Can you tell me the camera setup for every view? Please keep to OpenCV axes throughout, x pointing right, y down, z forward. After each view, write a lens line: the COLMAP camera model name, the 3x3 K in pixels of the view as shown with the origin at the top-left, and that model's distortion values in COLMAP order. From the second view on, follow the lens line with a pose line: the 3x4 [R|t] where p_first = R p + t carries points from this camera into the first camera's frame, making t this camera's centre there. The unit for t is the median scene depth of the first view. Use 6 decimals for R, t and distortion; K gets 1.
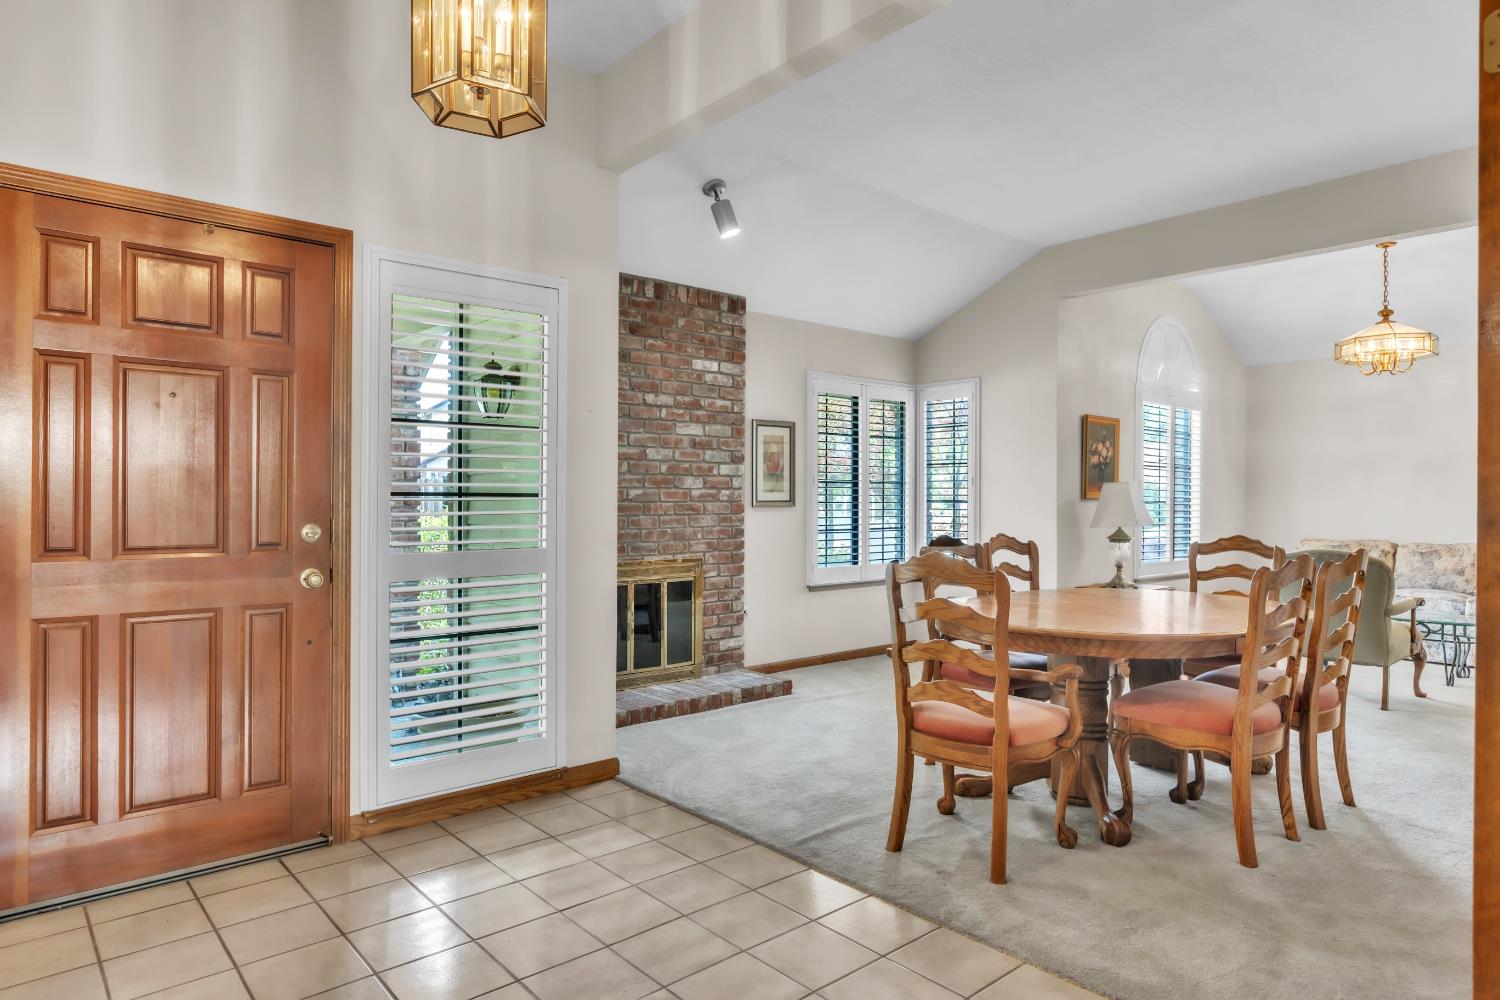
lens RADIAL K [[878.5, 0, 749.4], [0, 878.5, 491.9], [0, 0, 1]] dist [0.002131, -0.000505]
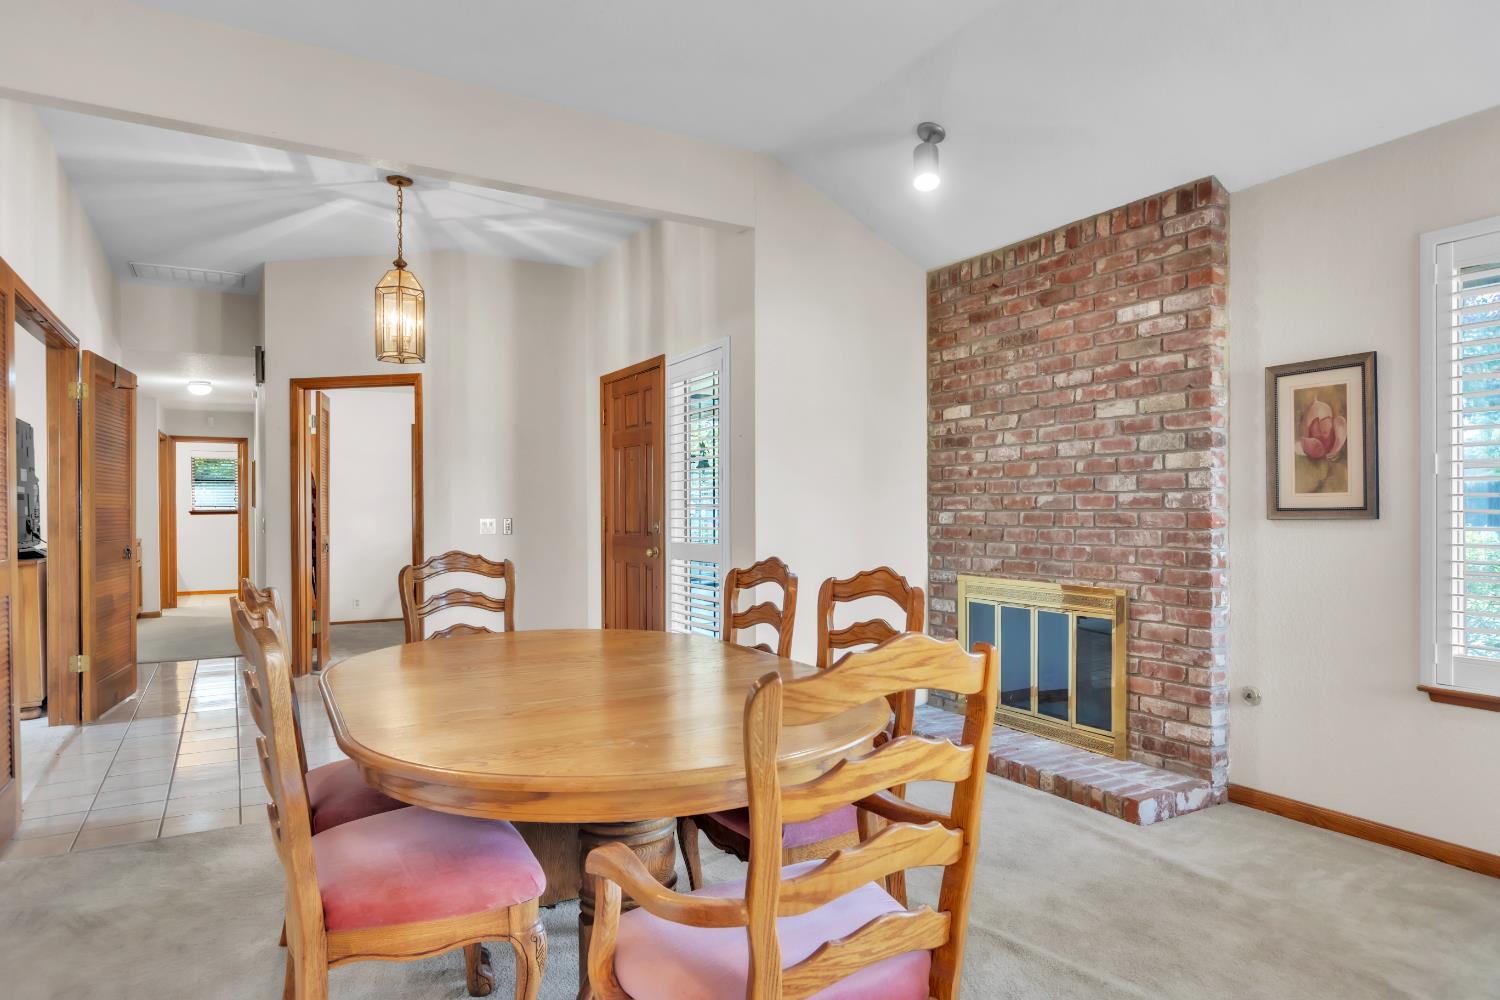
lens RADIAL K [[878.5, 0, 749.3], [0, 878.5, 509.5], [0, 0, 1]] dist [0.002131, -0.000505]
pose [[-0.187848, -0.002273, -0.982196, 0.678914], [0.010581, 0.999935, -0.004337, 0.010433], [0.982141, -0.011207, -0.187811, 0.825375]]
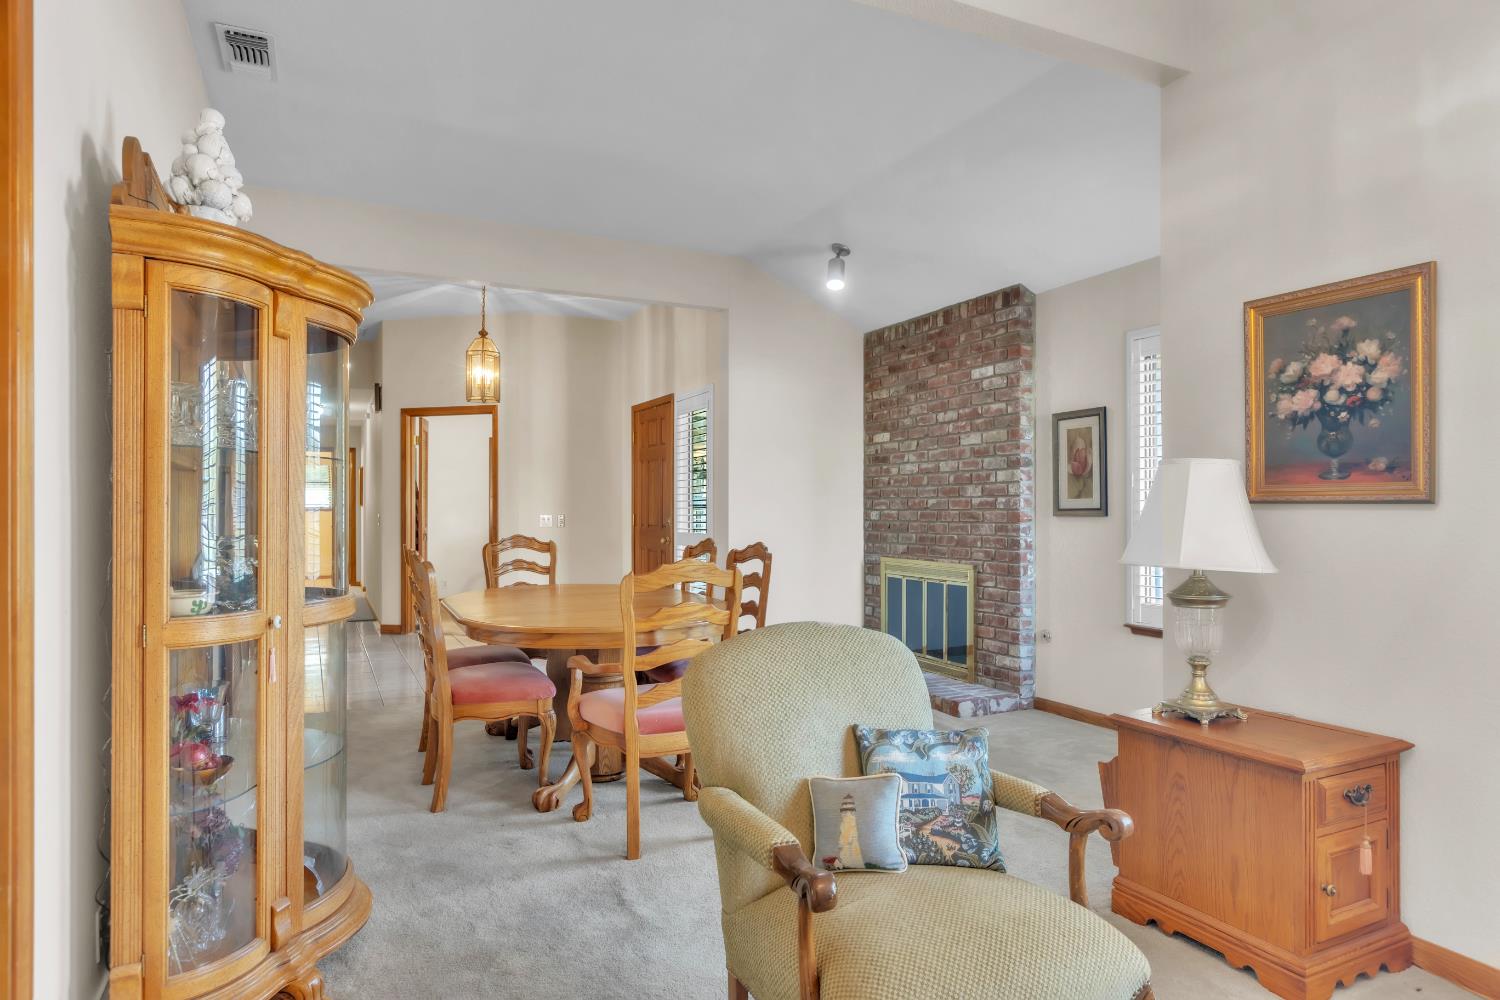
lens RADIAL K [[878.5, 0, 752.0], [0, 878.5, 502.4], [0, 0, 1]] dist [0.002131, -0.000505]
pose [[-0.260616, -0.009907, -0.965392, 0.969869], [0.007106, 0.999901, -0.012179, 0.013065], [0.965416, -0.010034, -0.260519, 1.001905]]
